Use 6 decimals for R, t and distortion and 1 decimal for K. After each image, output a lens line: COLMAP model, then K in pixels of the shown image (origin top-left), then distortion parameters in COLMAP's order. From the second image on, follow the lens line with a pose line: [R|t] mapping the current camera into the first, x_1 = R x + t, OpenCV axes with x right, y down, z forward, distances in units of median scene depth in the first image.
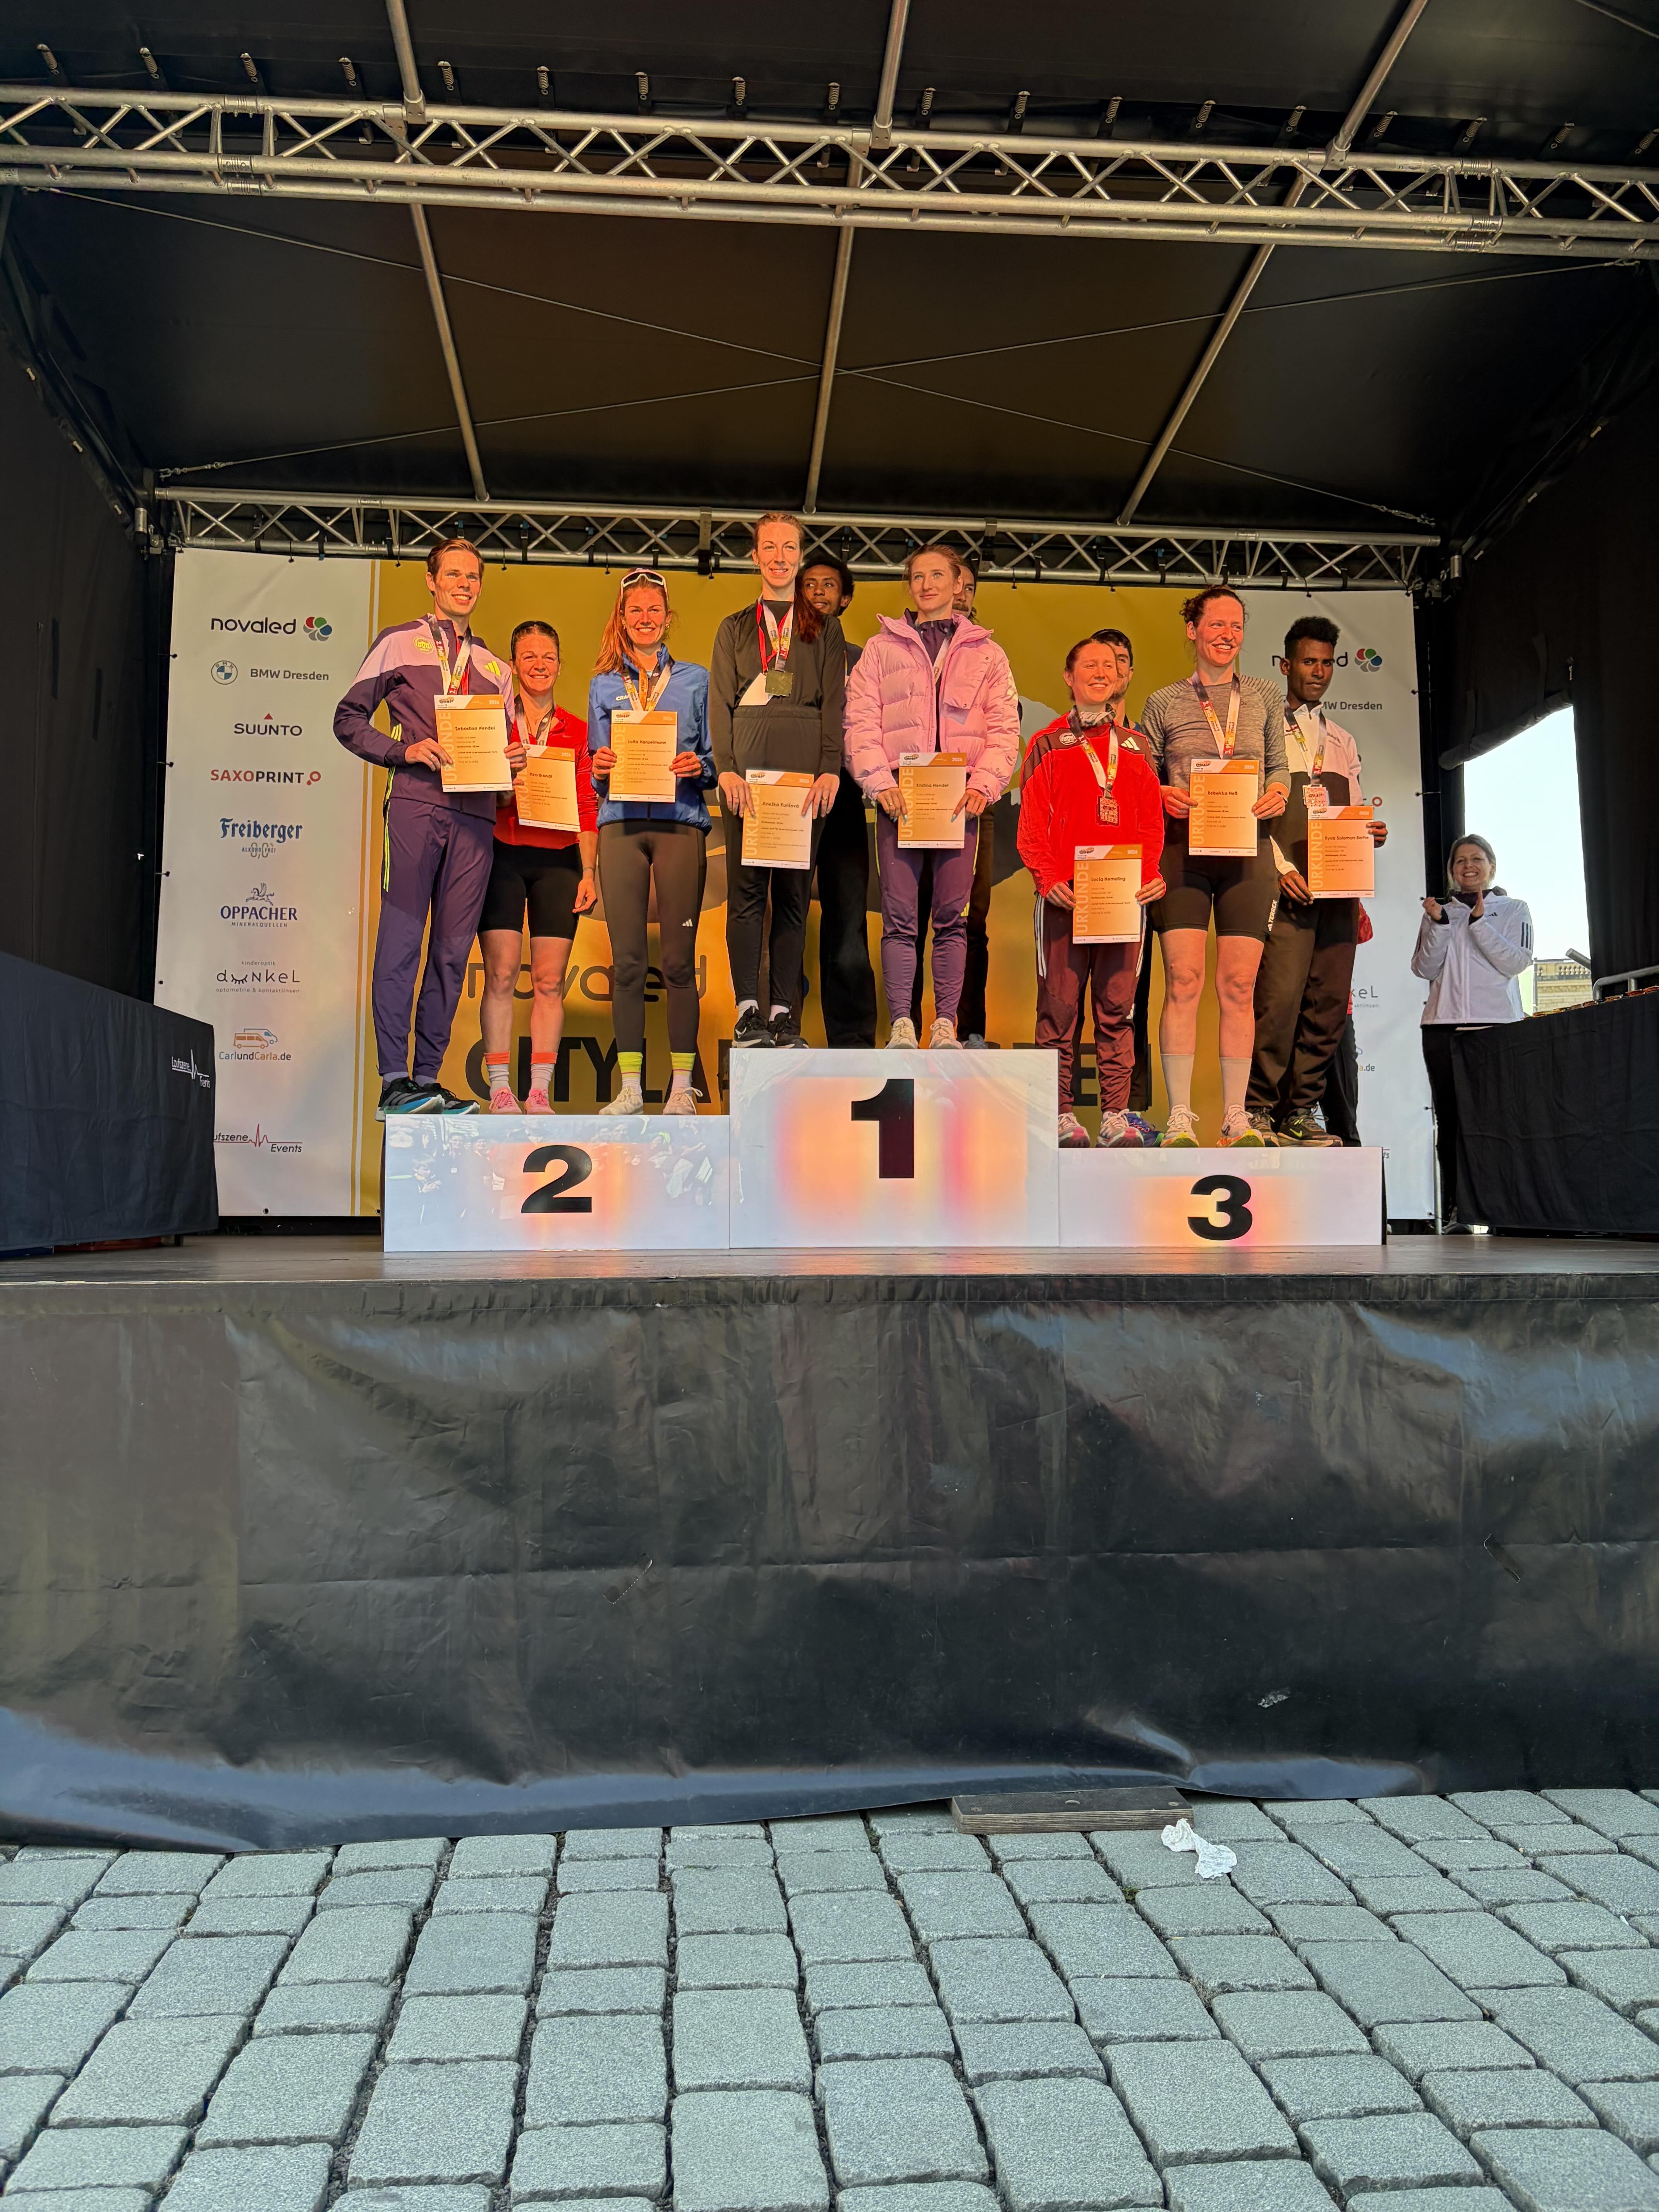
lens RADIAL K [[1676.3, 0, 829.5], [0, 1676.3, 1106.0], [0, 0, 1]] dist [0.000762, -0.027408]
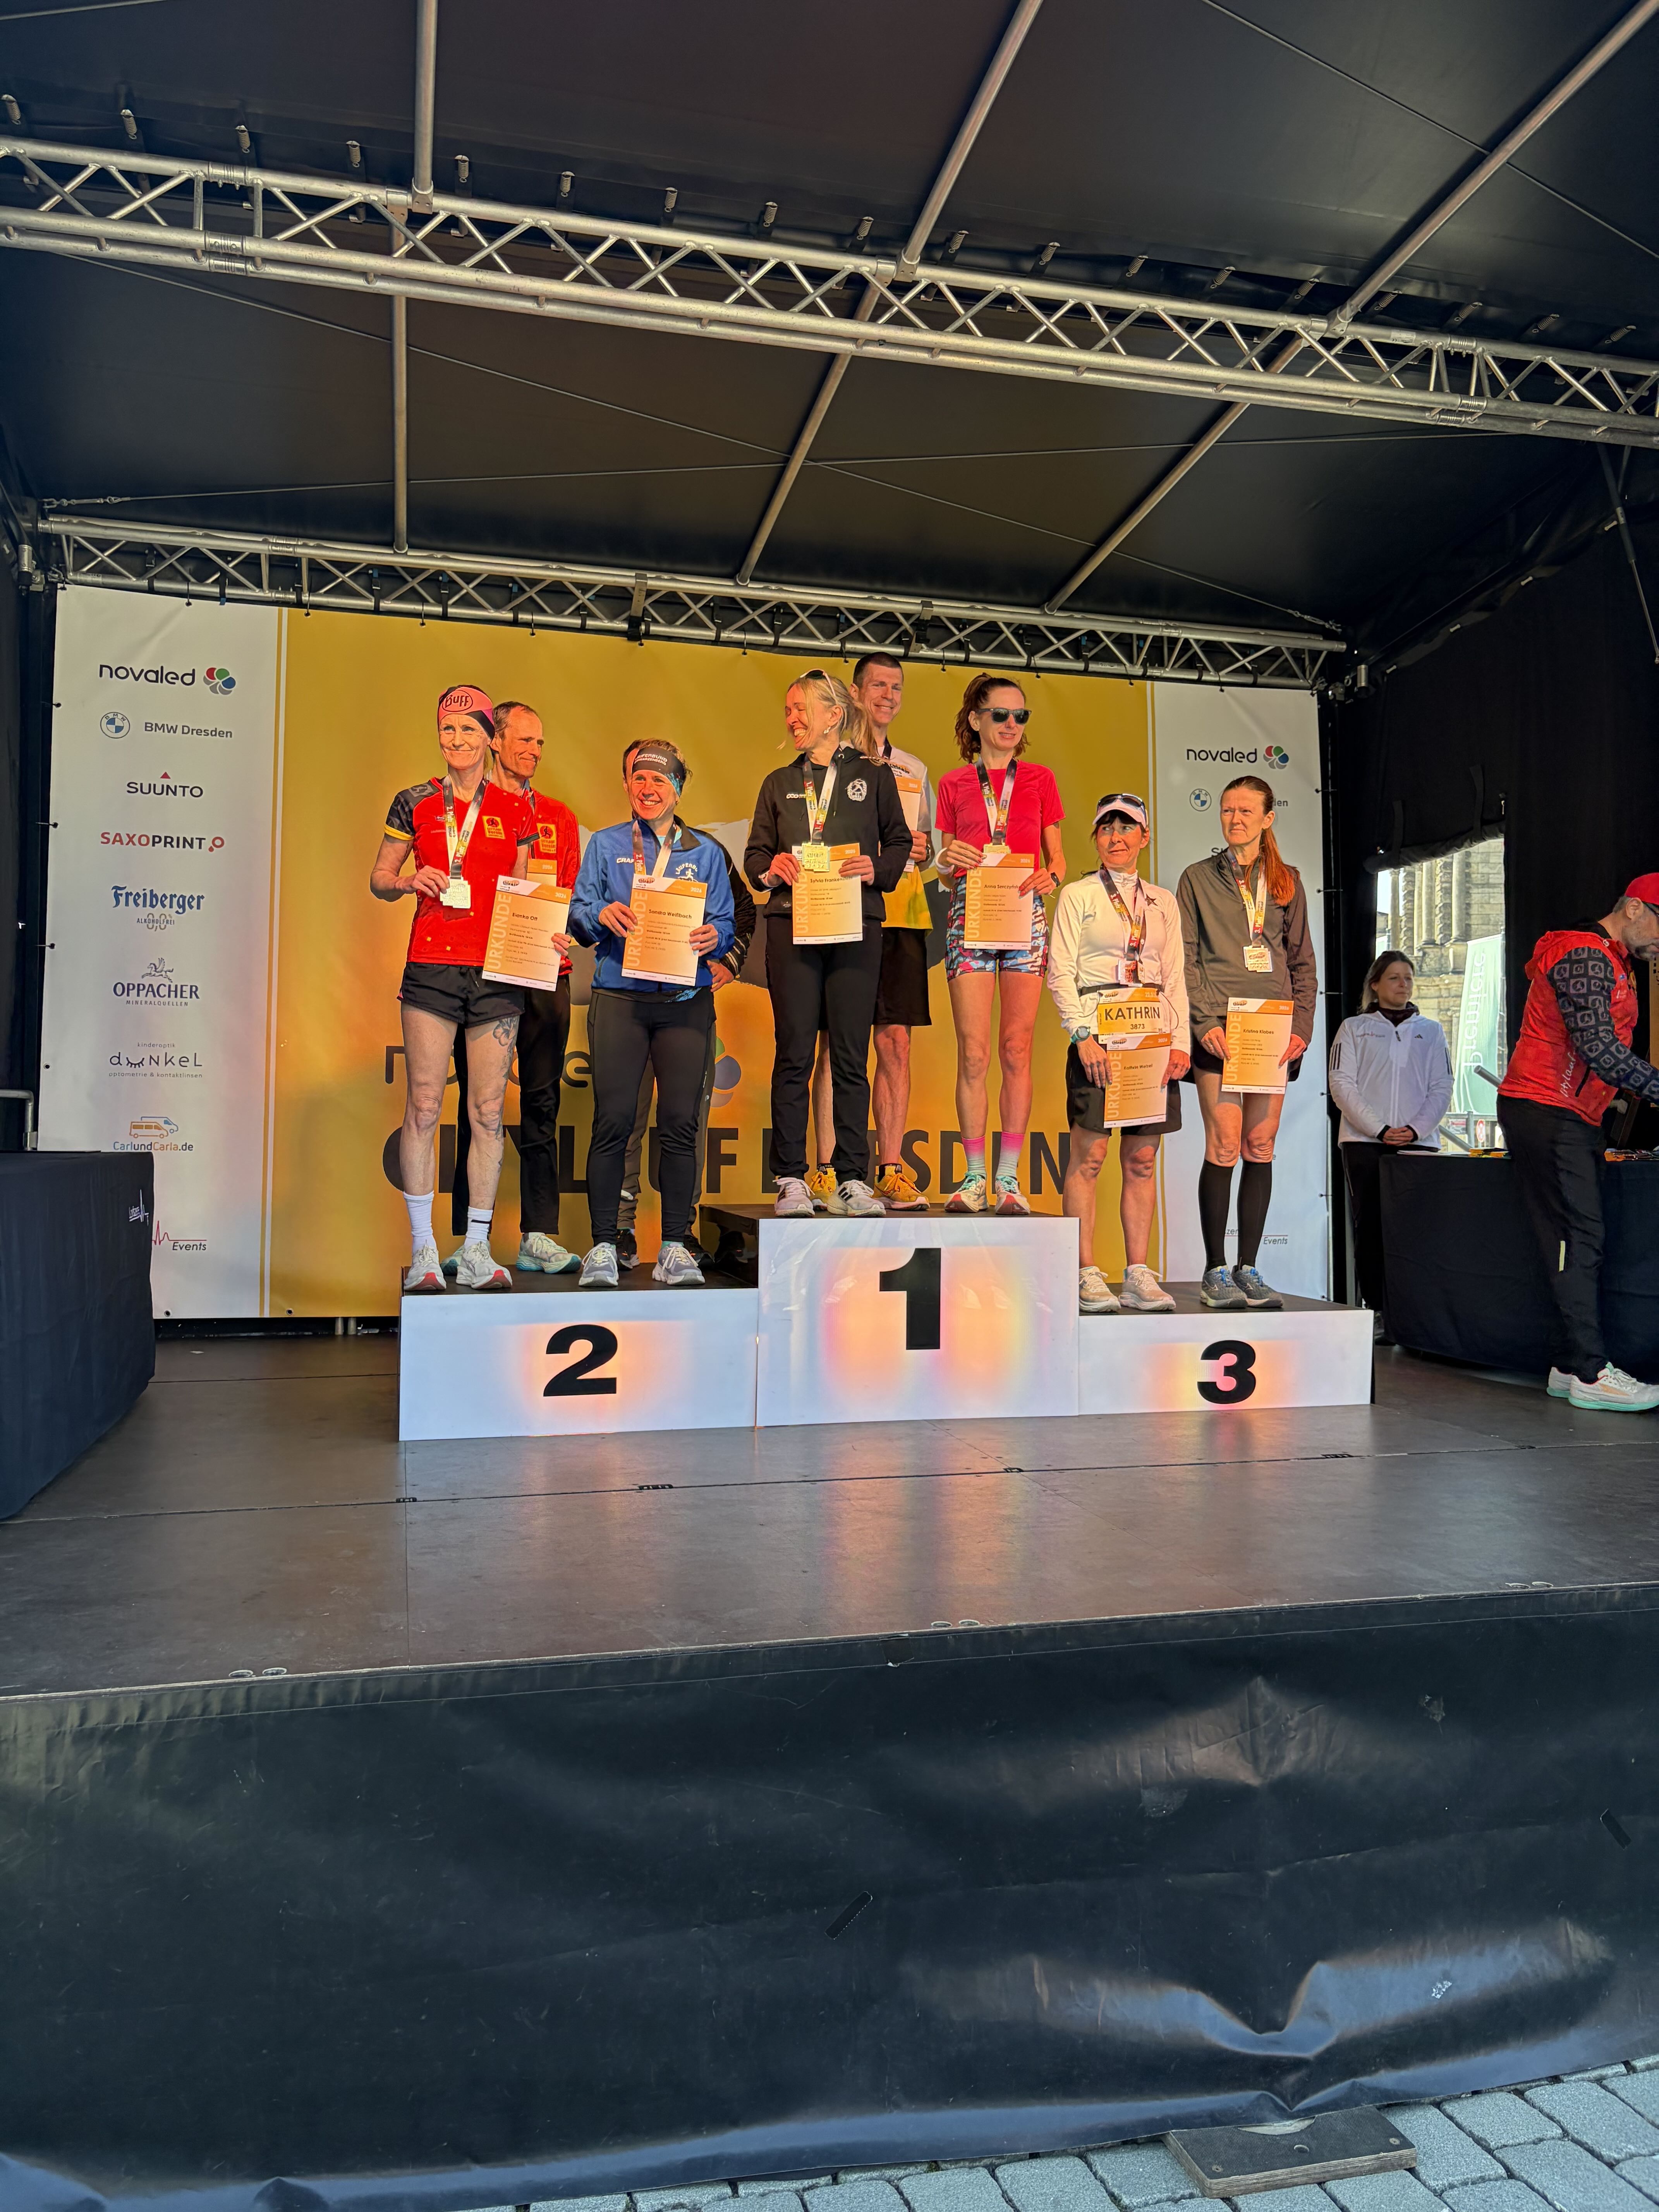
lens RADIAL K [[1671.1, 0, 890.8], [0, 1671.1, 1107.8], [0, 0, 1]] dist [0.001118, 0.003234]
pose [[0.985591, 0.012701, 0.168669, -0.126697], [-0.017252, 0.999525, 0.025548, -0.107867], [-0.168264, -0.028090, 0.985342, 0.023955]]
